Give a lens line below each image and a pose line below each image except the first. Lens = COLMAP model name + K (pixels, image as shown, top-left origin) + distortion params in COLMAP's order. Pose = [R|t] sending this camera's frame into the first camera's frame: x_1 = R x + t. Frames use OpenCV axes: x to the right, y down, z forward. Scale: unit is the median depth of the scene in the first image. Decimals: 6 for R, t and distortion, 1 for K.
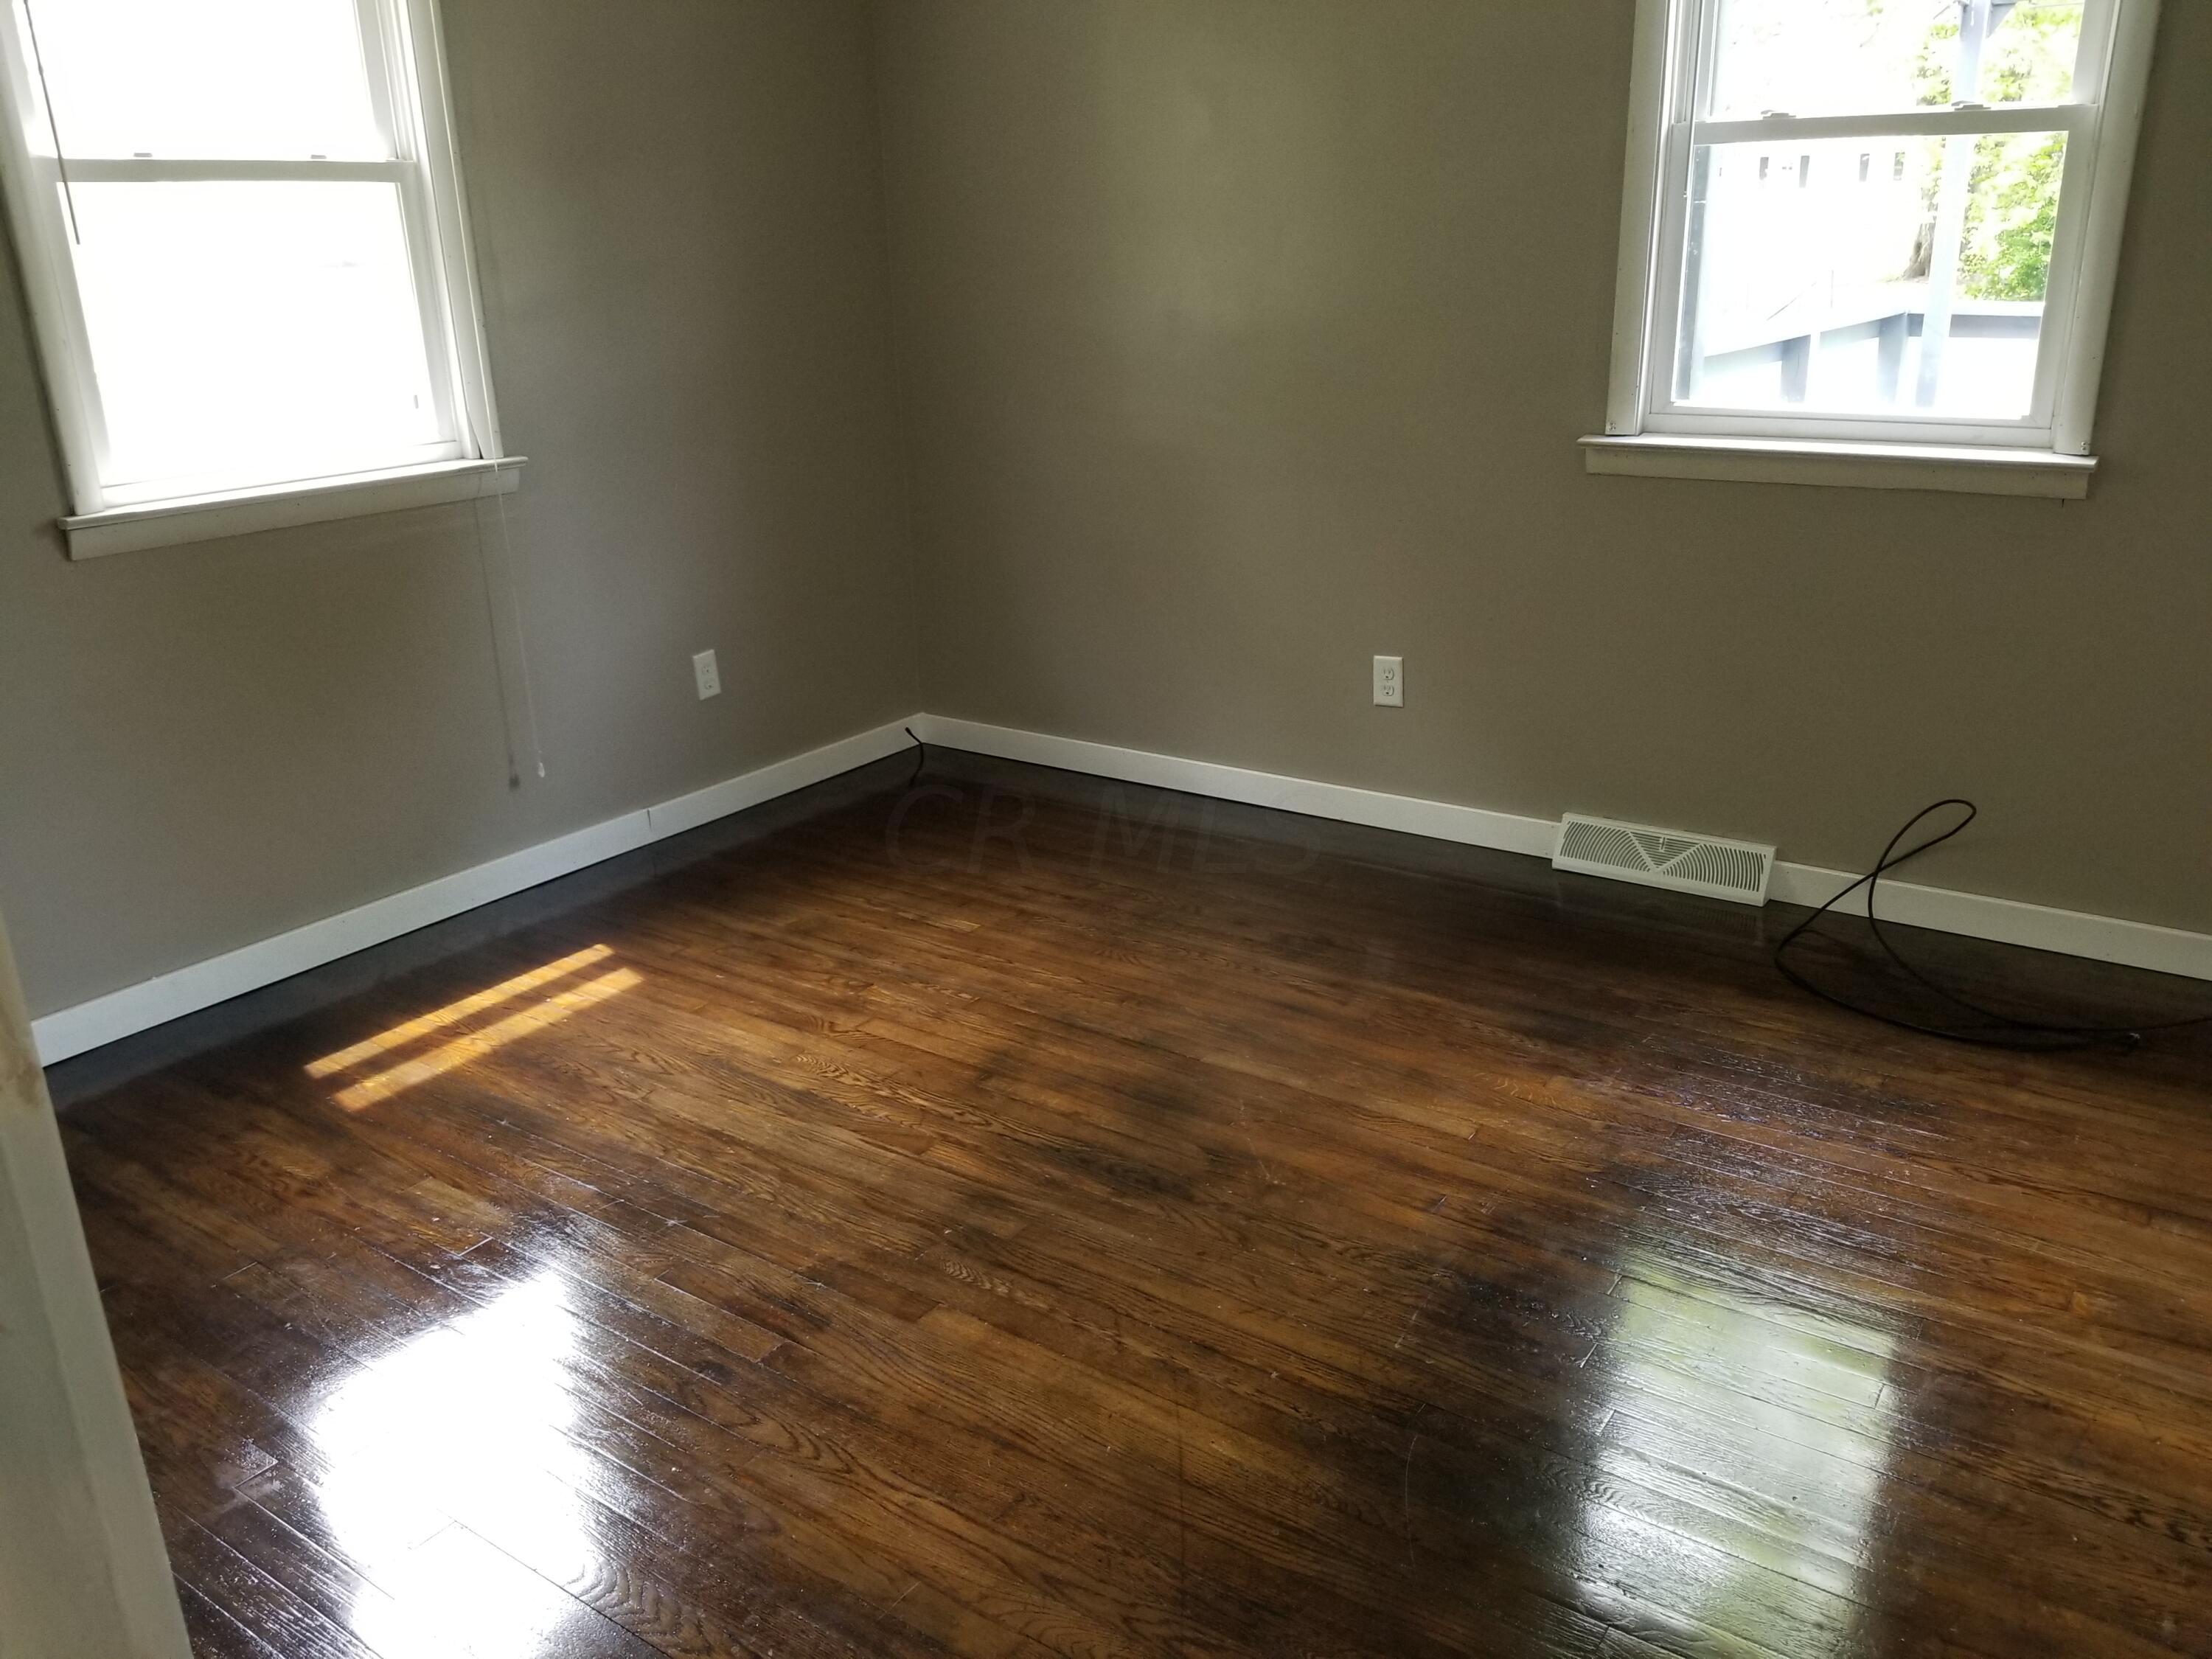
lens RADIAL K [[1727.9, 0, 1124.9], [0, 1727.9, 835.3], [0, 0, 1]] dist [0.087752, -0.146645]
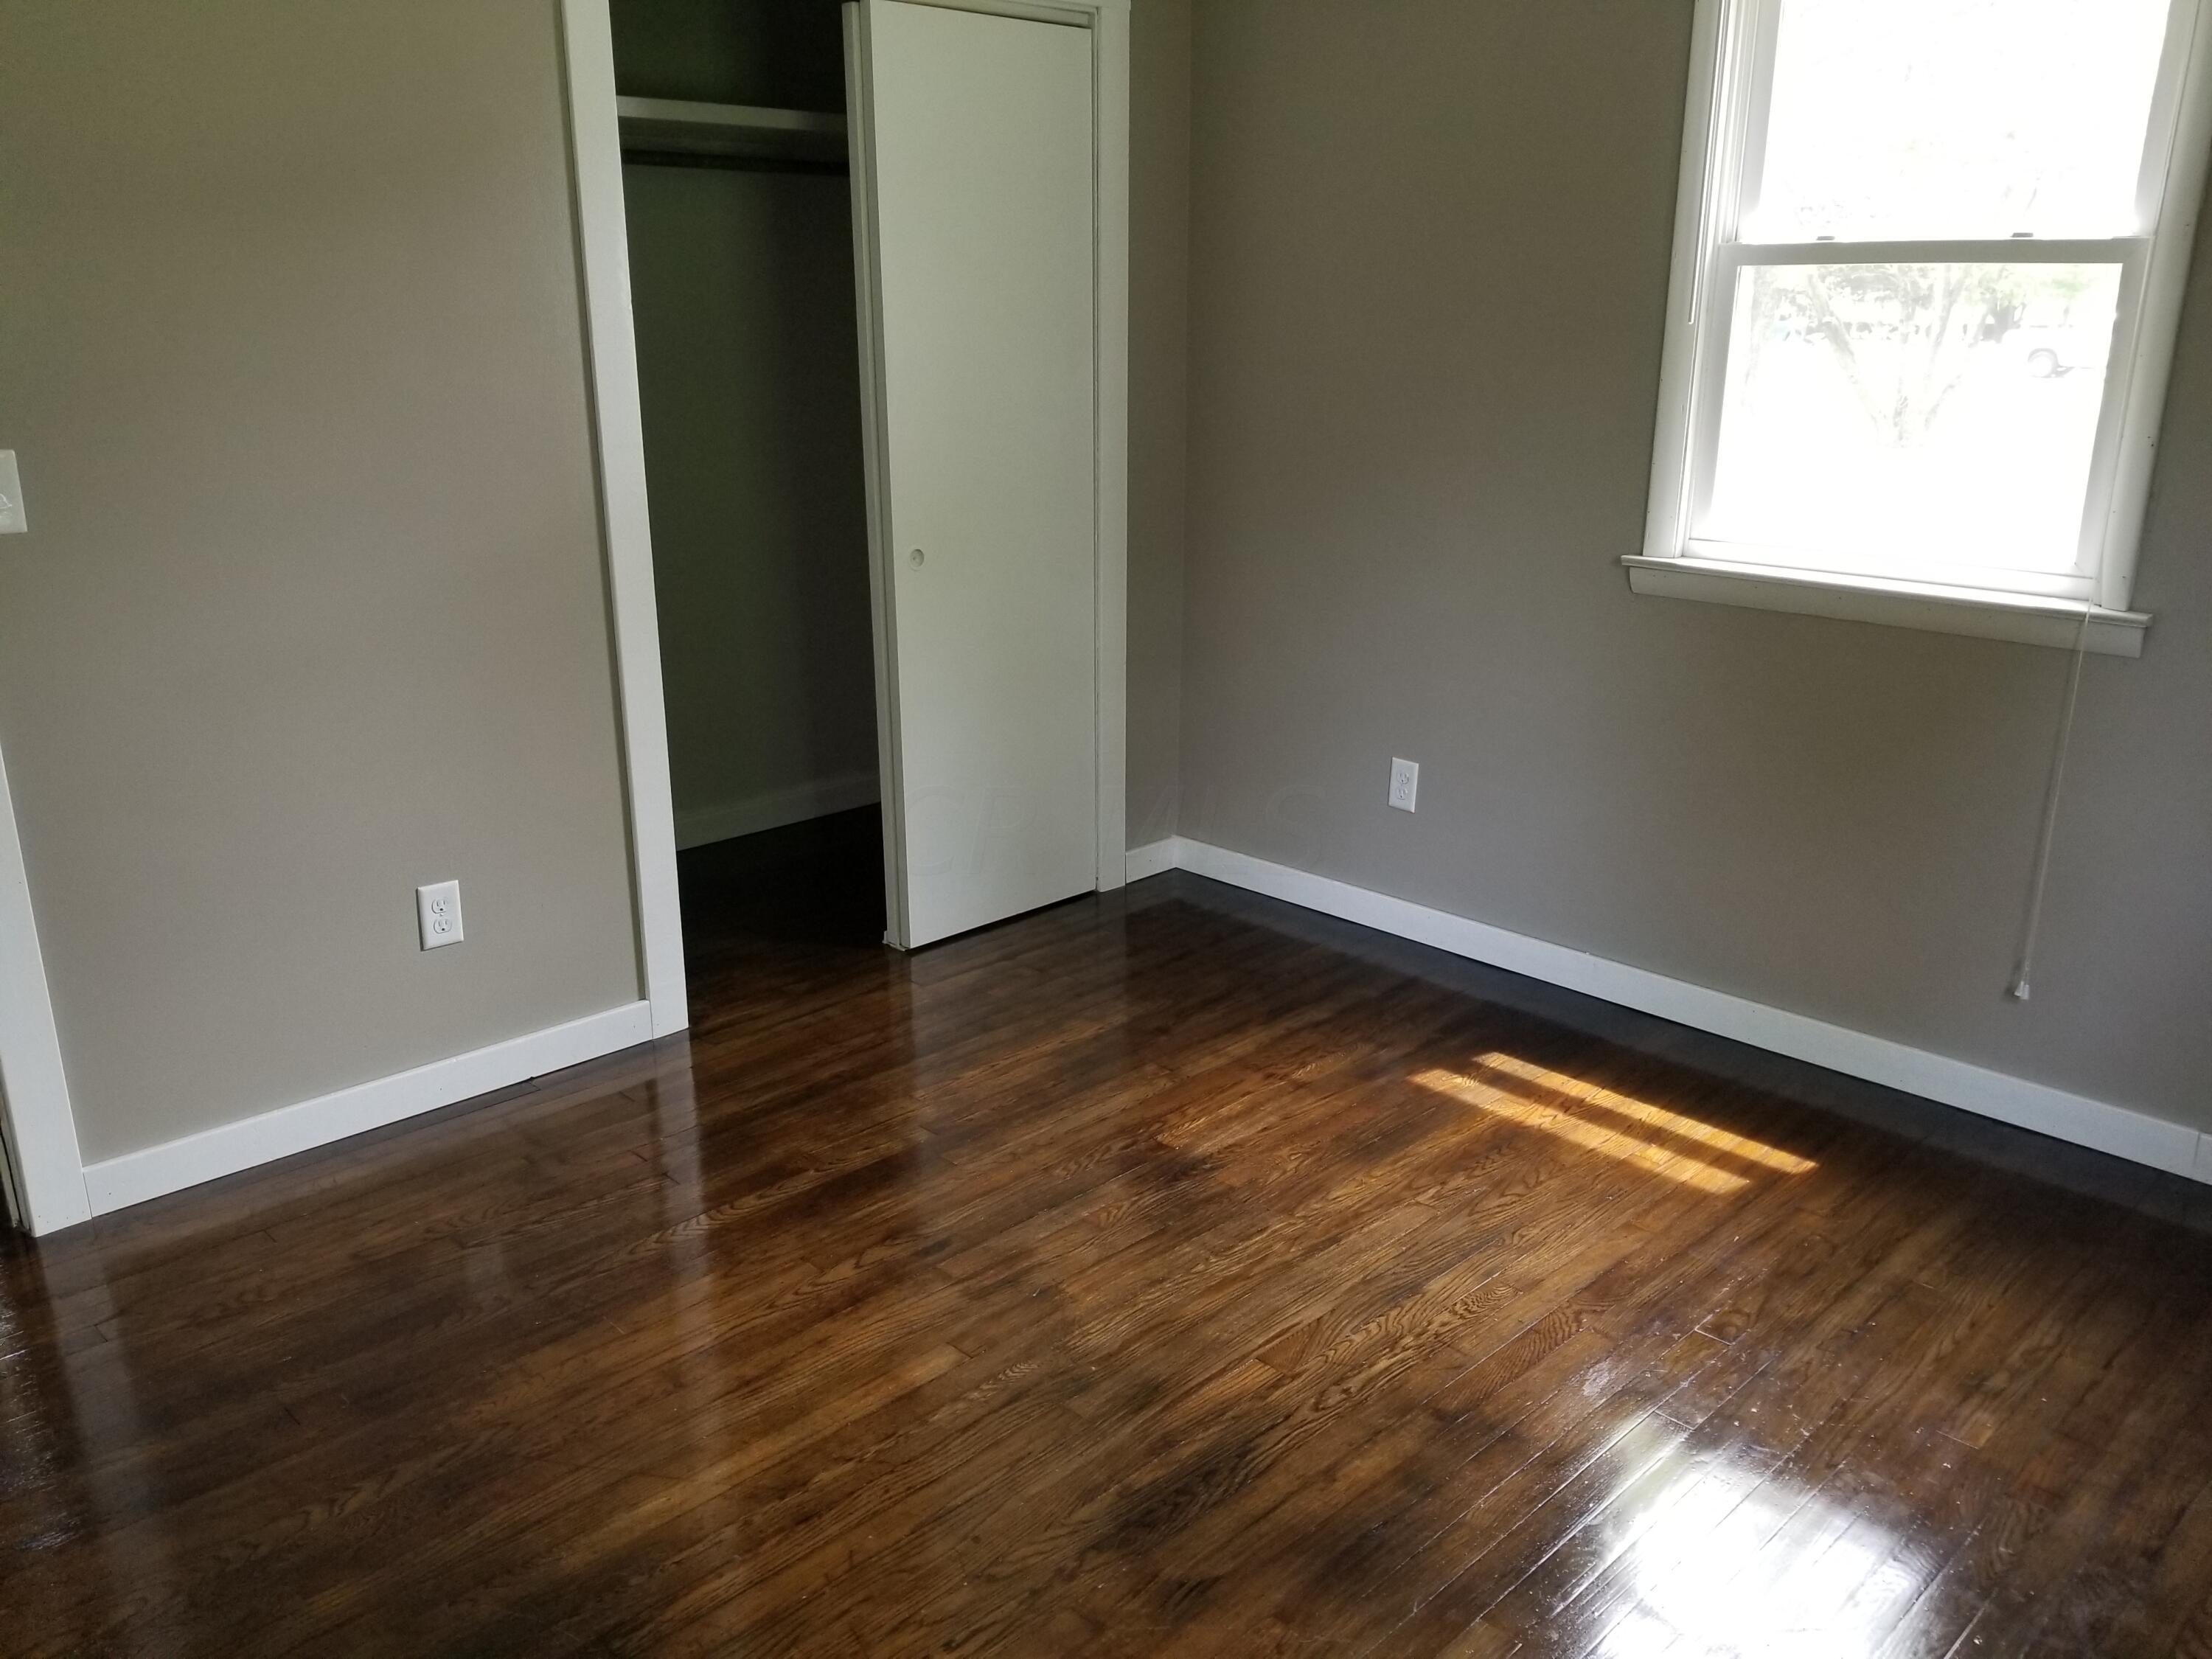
lens RADIAL K [[1732.1, 0, 1108.7], [0, 1732.1, 842.2], [0, 0, 1]] dist [0.066214, -0.123236]
pose [[-0.186151, 0.315588, -0.930458, 0.607251], [-0.323879, 0.874369, 0.361360, -0.326742], [0.927605, 0.368623, -0.060552, 0.833256]]
